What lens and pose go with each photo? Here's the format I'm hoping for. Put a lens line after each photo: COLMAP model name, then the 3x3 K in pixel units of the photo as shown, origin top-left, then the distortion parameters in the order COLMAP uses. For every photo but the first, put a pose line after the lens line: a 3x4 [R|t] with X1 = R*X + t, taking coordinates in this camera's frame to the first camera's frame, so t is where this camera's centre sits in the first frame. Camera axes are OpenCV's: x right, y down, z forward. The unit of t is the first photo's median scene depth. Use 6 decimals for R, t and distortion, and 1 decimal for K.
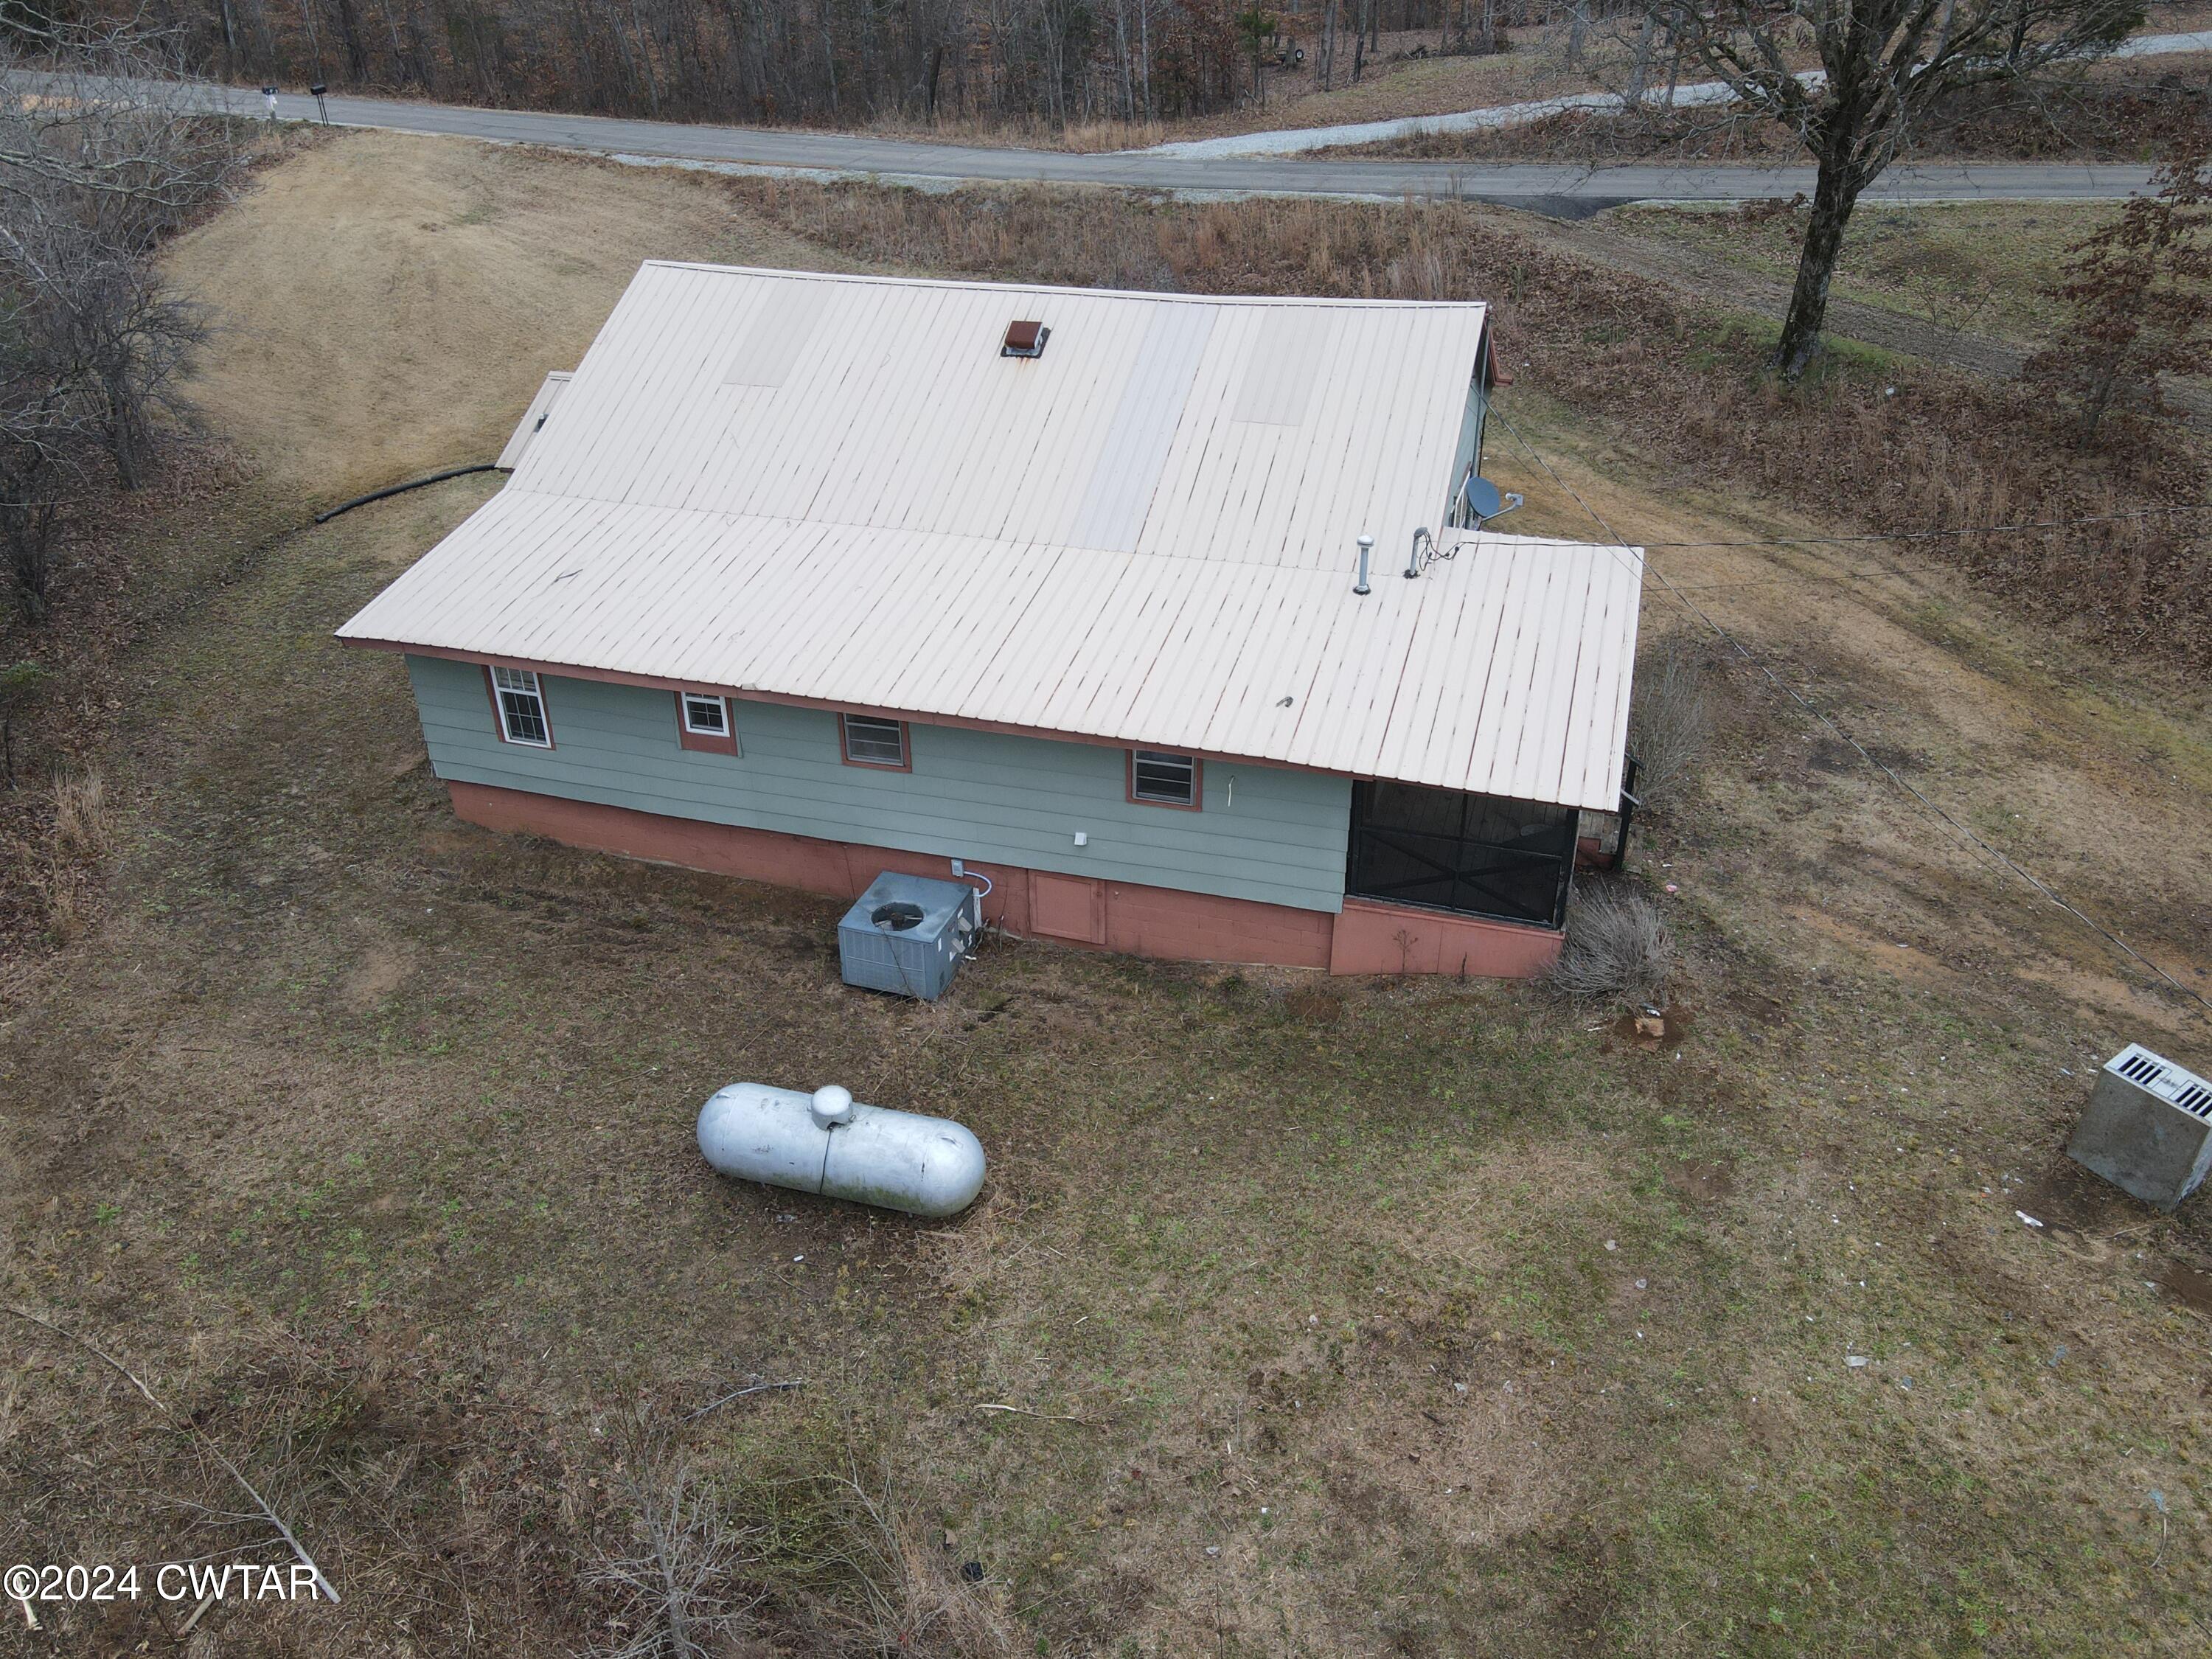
lens RADIAL K [[1624.3, 0, 1101.8], [0, 1624.3, 825.3], [0, 0, 1]] dist [0.012611, 0.006827]
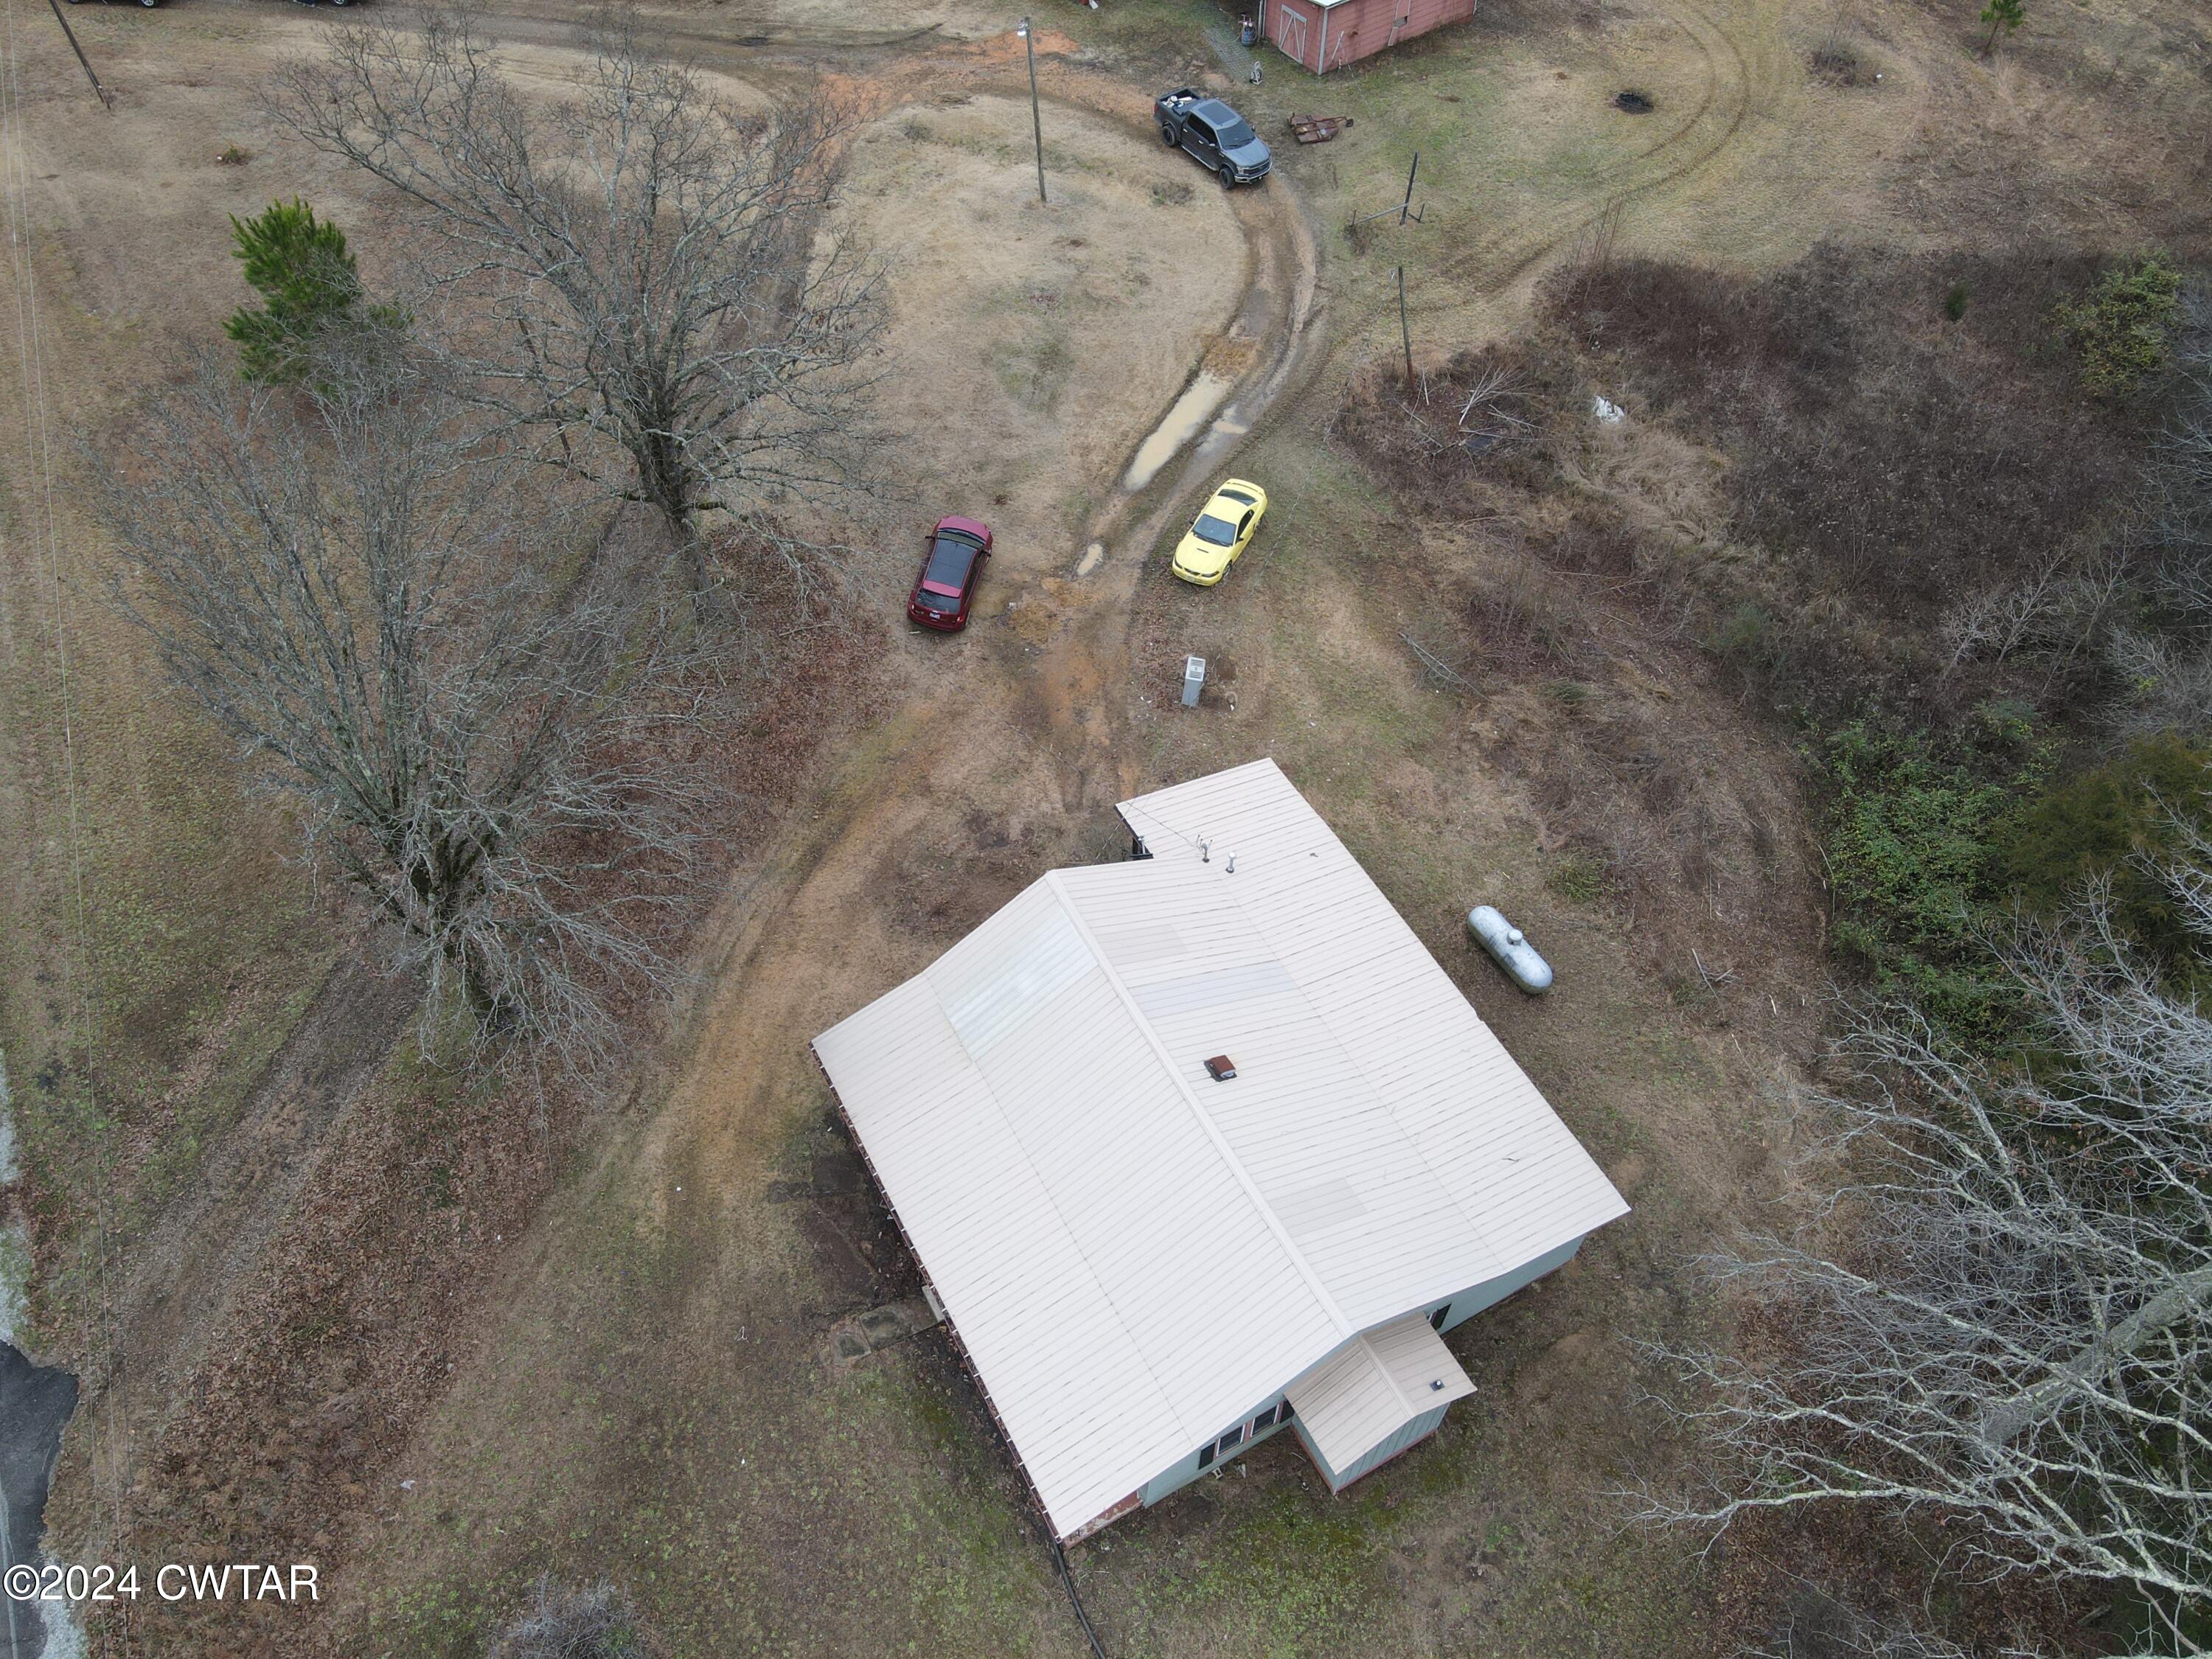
lens RADIAL K [[1624.3, 0, 1113.0], [0, 1624.3, 832.3], [0, 0, 1]] dist [0.012611, 0.006827]
pose [[-0.726753, -0.546545, 0.416076, -0.616362], [0.345401, 0.232811, 0.909119, -2.237214], [-0.593742, 0.804418, 0.019581, 1.031649]]
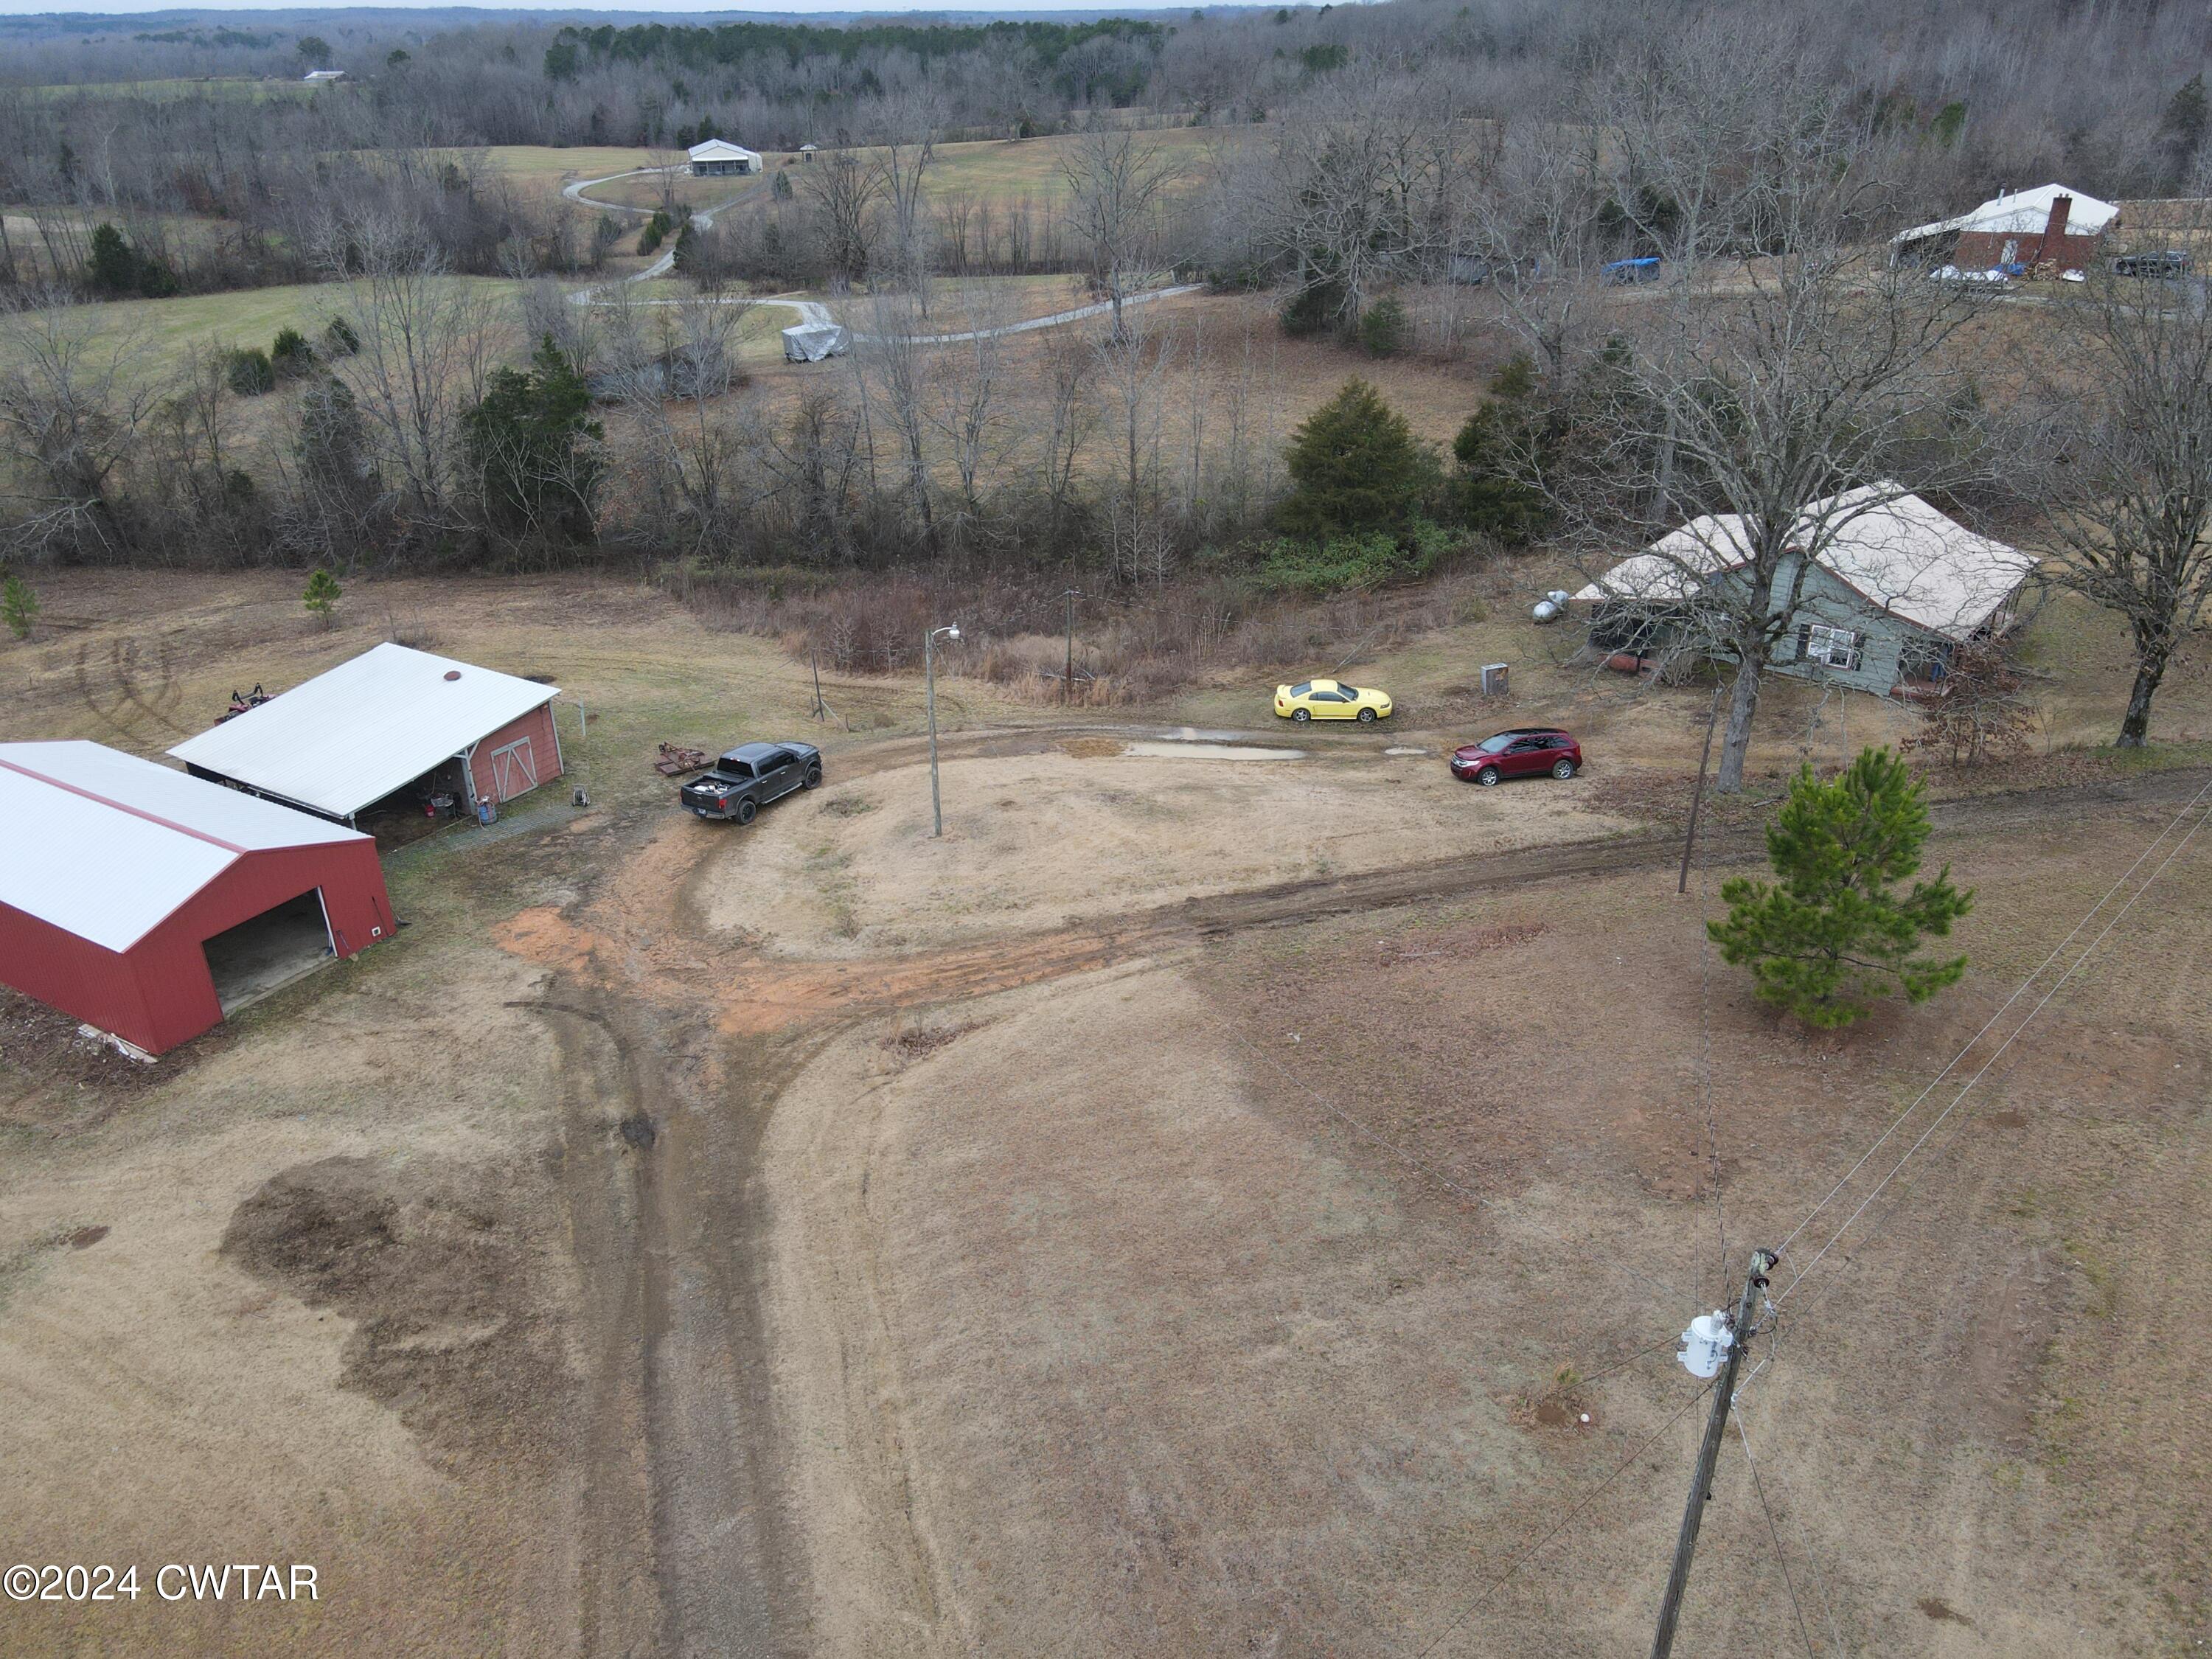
lens RADIAL K [[1624.3, 0, 1115.9], [0, 1624.3, 827.8], [0, 0, 1]] dist [0.012611, 0.006827]
pose [[-0.354414, 0.427561, -0.831614, 3.835581], [-0.451458, 0.700587, 0.552597, -1.190371], [0.818887, 0.571287, -0.055272, 0.517915]]
